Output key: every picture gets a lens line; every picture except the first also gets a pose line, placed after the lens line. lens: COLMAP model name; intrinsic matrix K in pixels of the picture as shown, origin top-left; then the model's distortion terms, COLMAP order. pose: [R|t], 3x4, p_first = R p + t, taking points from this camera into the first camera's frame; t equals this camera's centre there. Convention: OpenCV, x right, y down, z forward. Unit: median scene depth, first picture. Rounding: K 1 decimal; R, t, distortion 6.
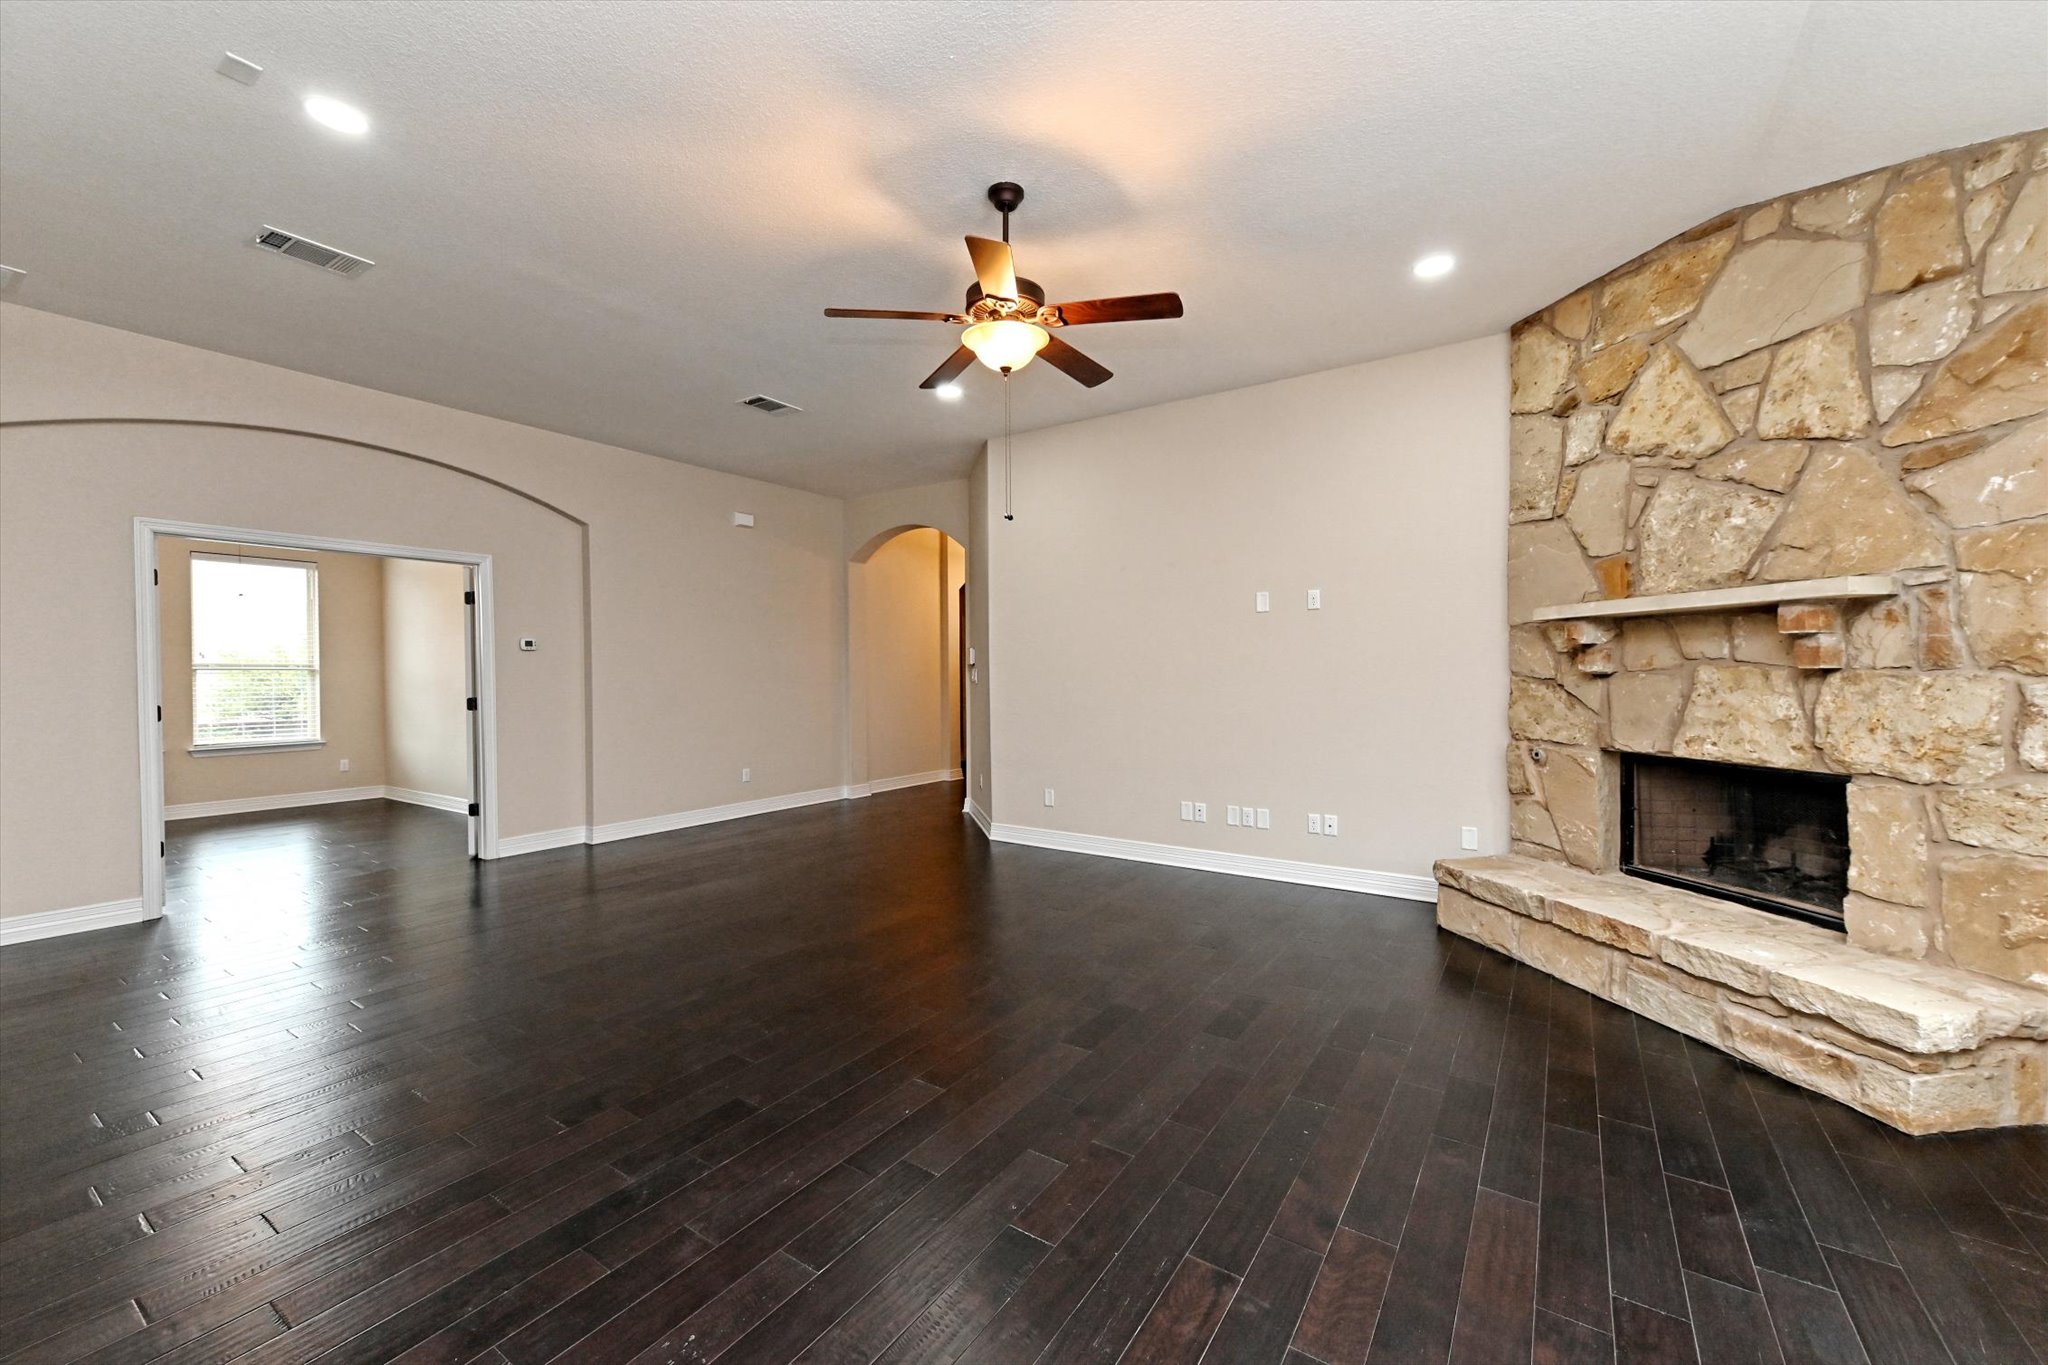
lens RADIAL K [[800.4, 0, 995.9], [0, 800.4, 688.2], [0, 0, 1]] dist [0.001116, 0.000275]
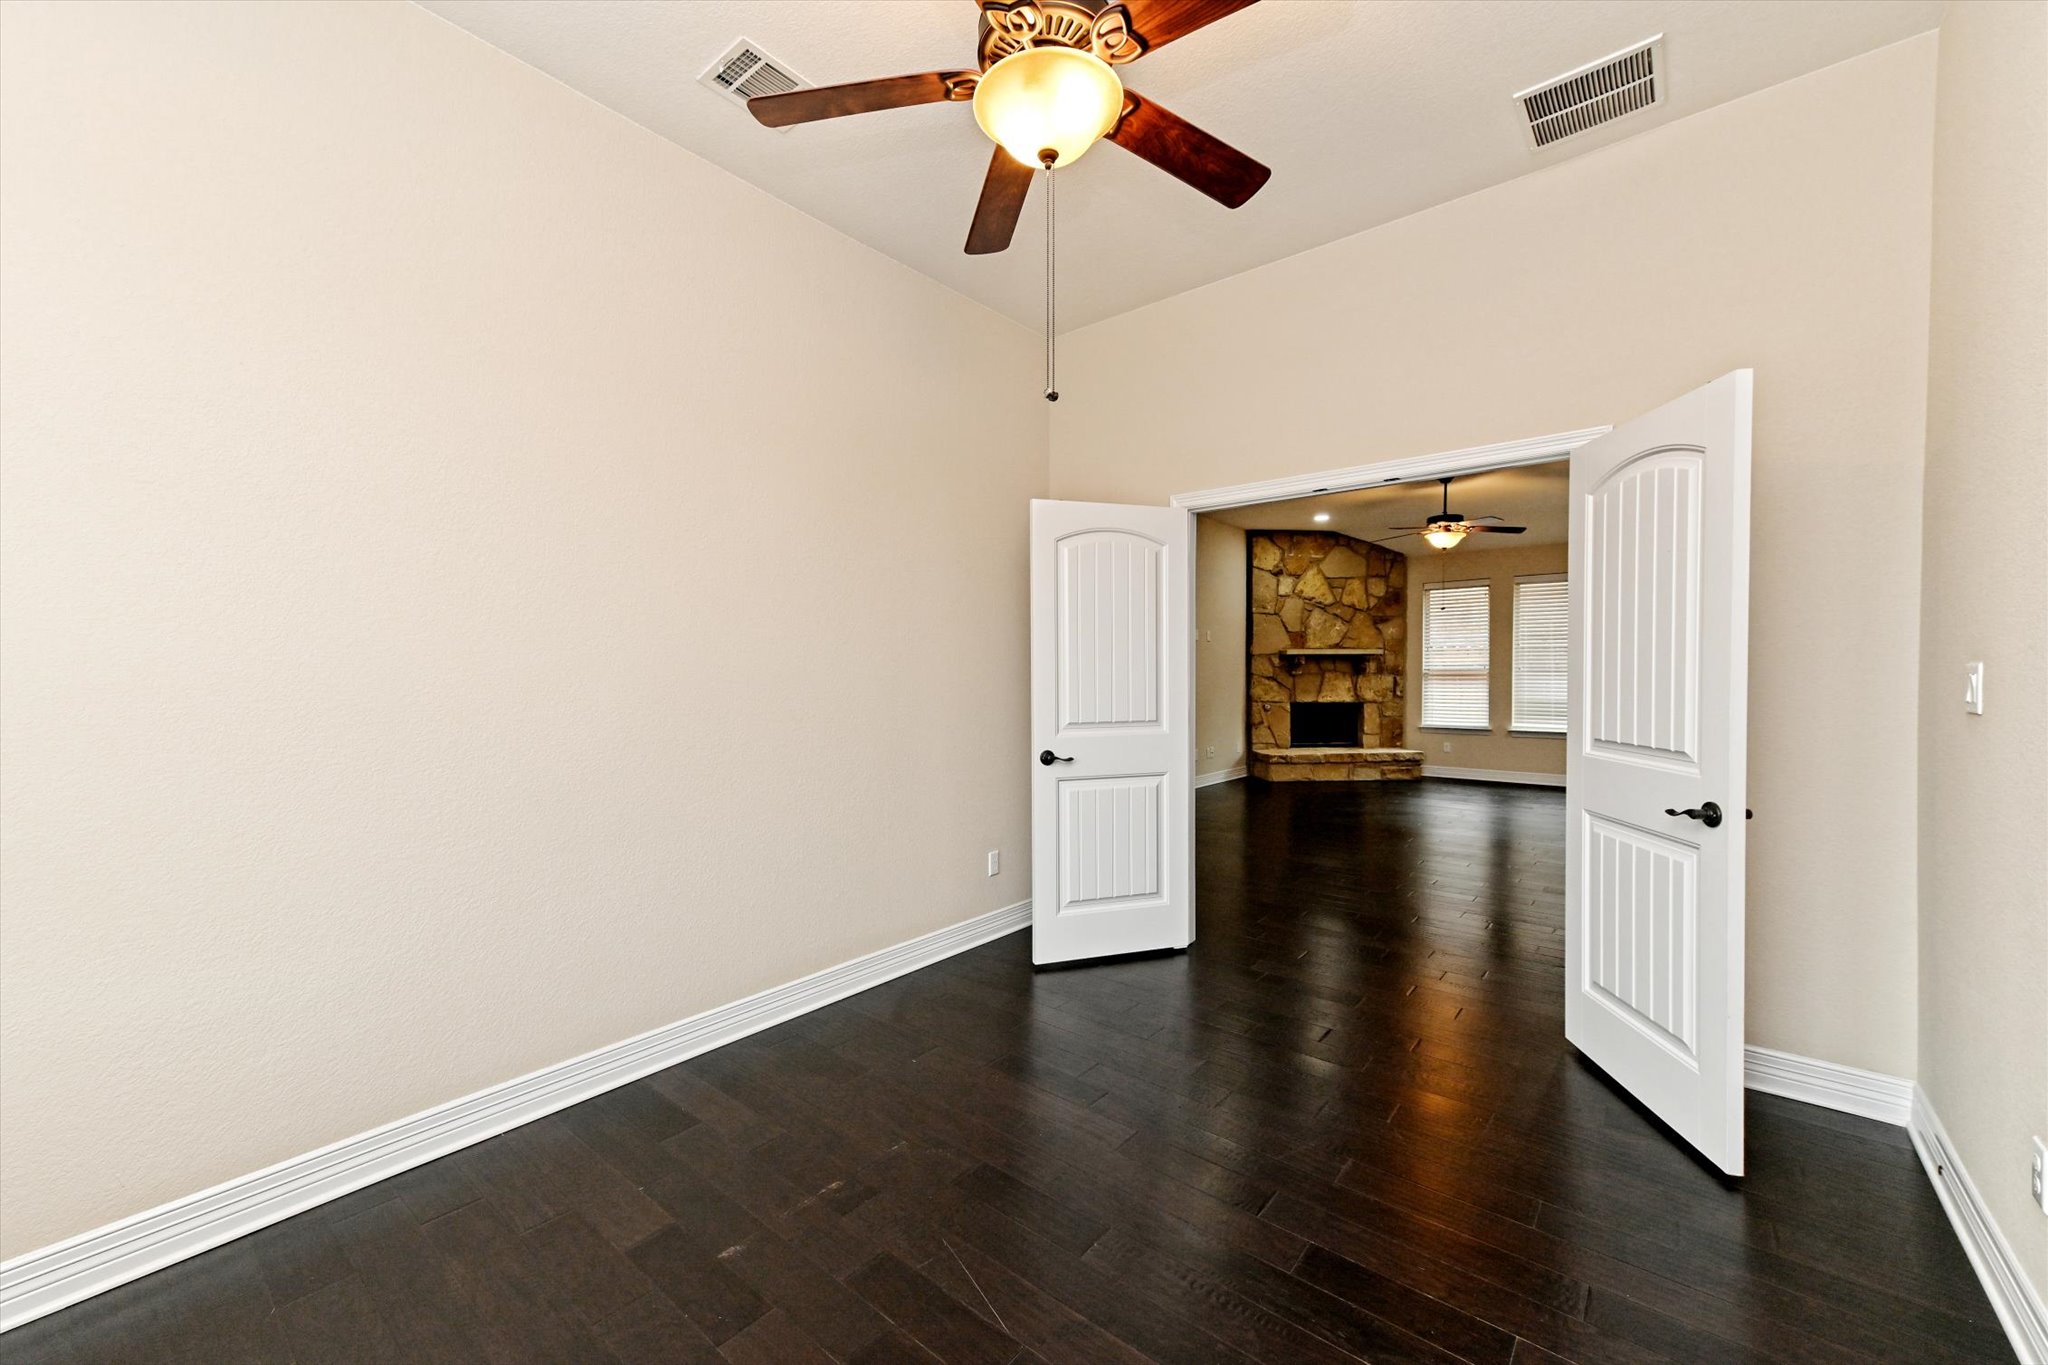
lens RADIAL K [[808.2, 0, 1024.0], [0, 808.2, 682.5], [0, 0, 1]] dist [-0.000214, 0.000468]
pose [[0.075832, -0.010673, 0.997063, -2.369135], [0.018874, 0.999779, 0.009267, -0.039644], [-0.996942, 0.018116, 0.076017, 1.954432]]
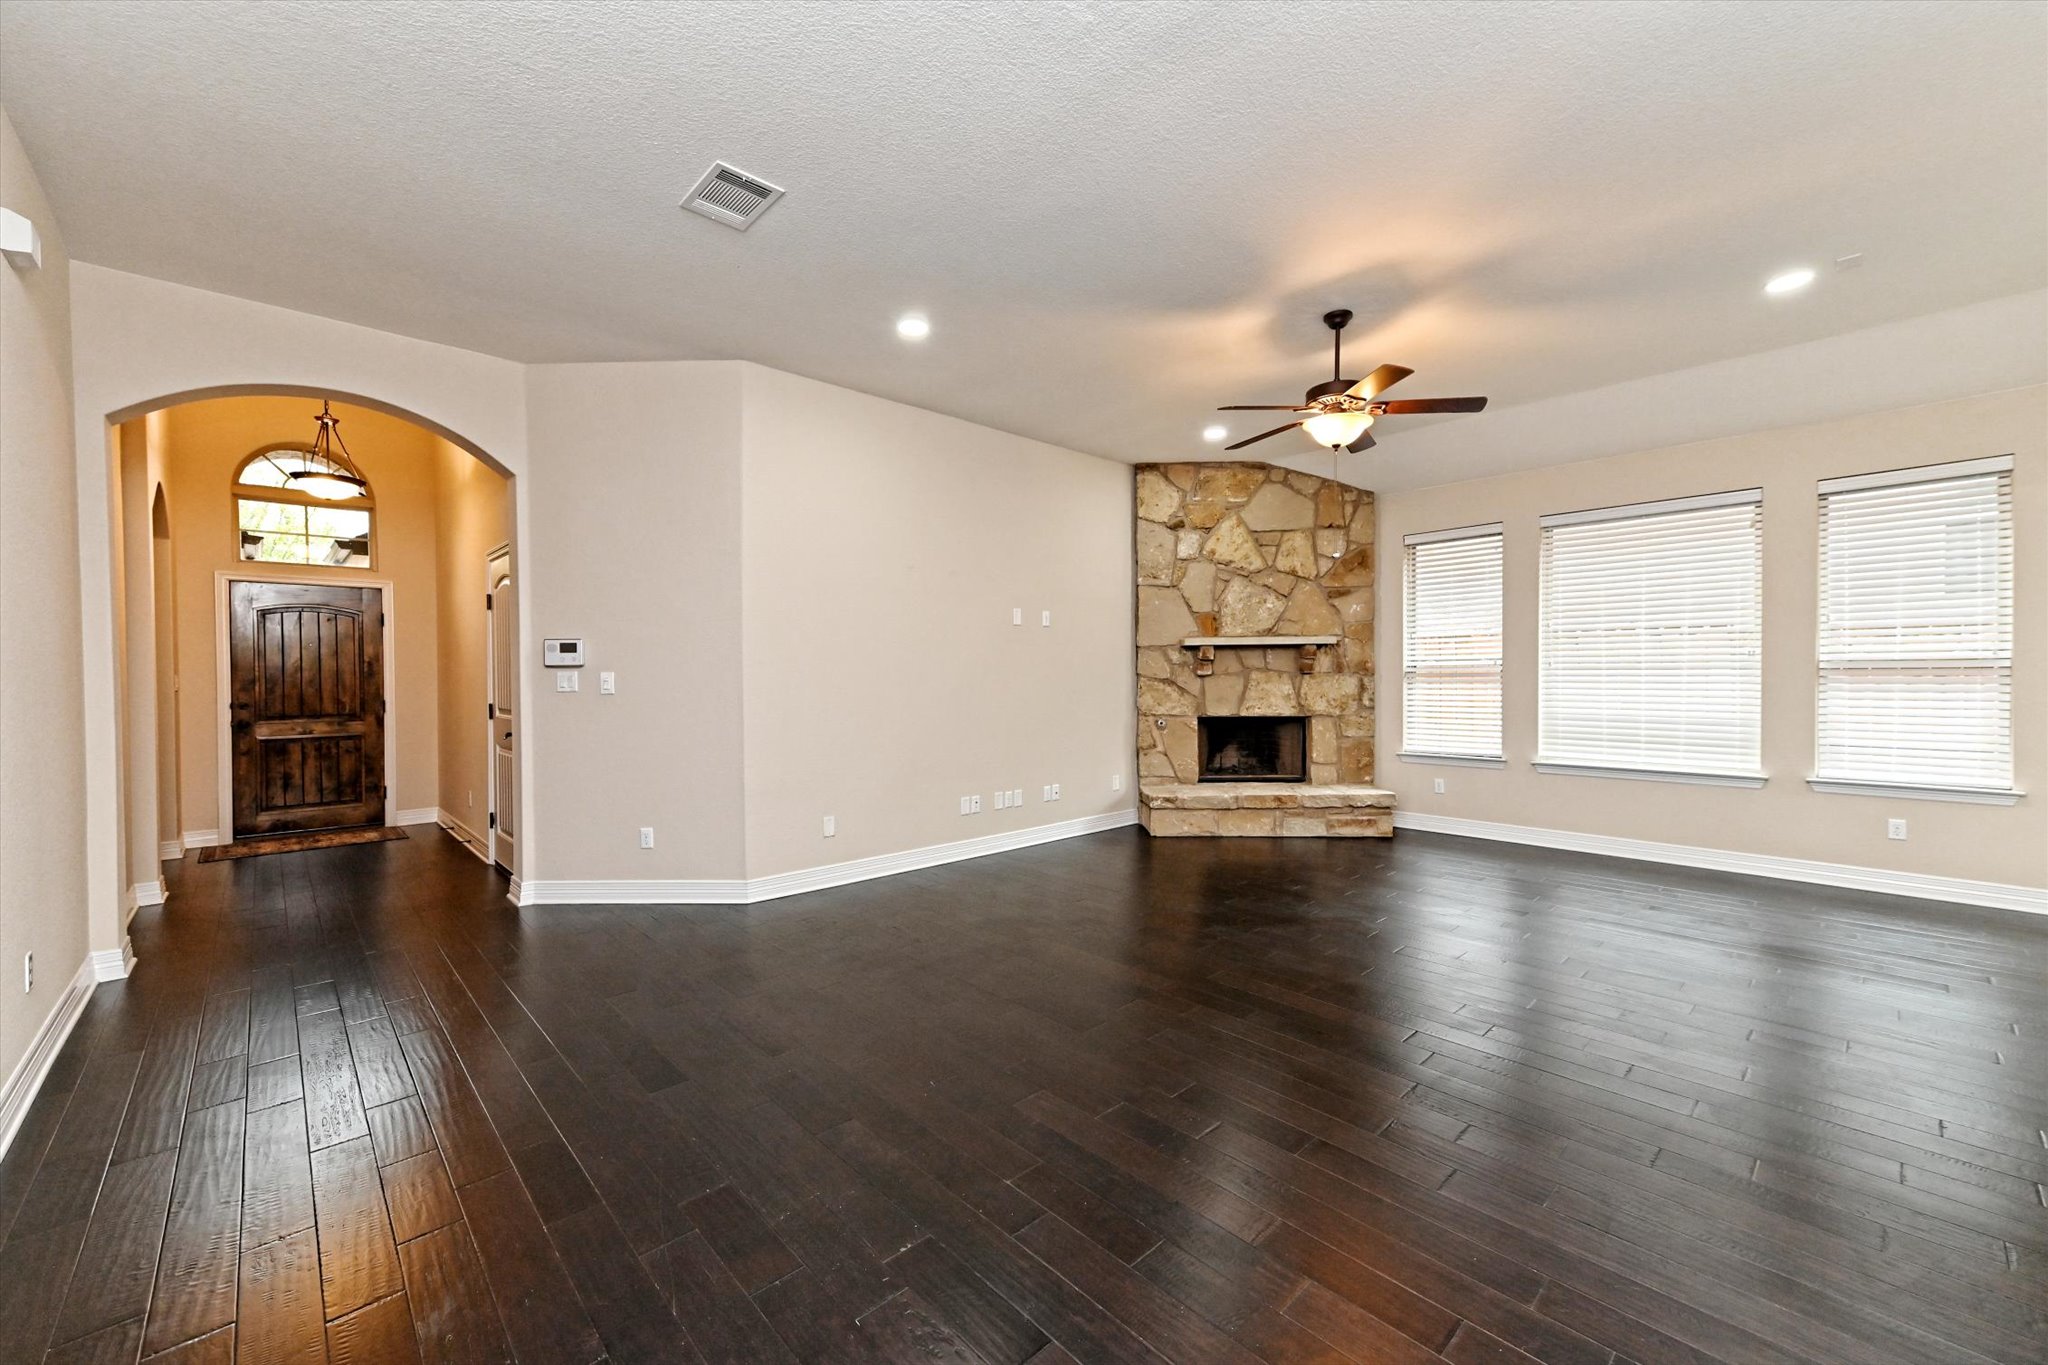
lens RADIAL K [[808.2, 0, 1024.0], [0, 808.2, 682.5], [0, 0, 1]] dist [-0.000214, 0.000468]
pose [[0.204563, -0.009349, 0.978809, -1.330468], [0.023507, 0.999713, 0.004636, -0.023112], [-0.978571, 0.022060, 0.204724, 1.165237]]
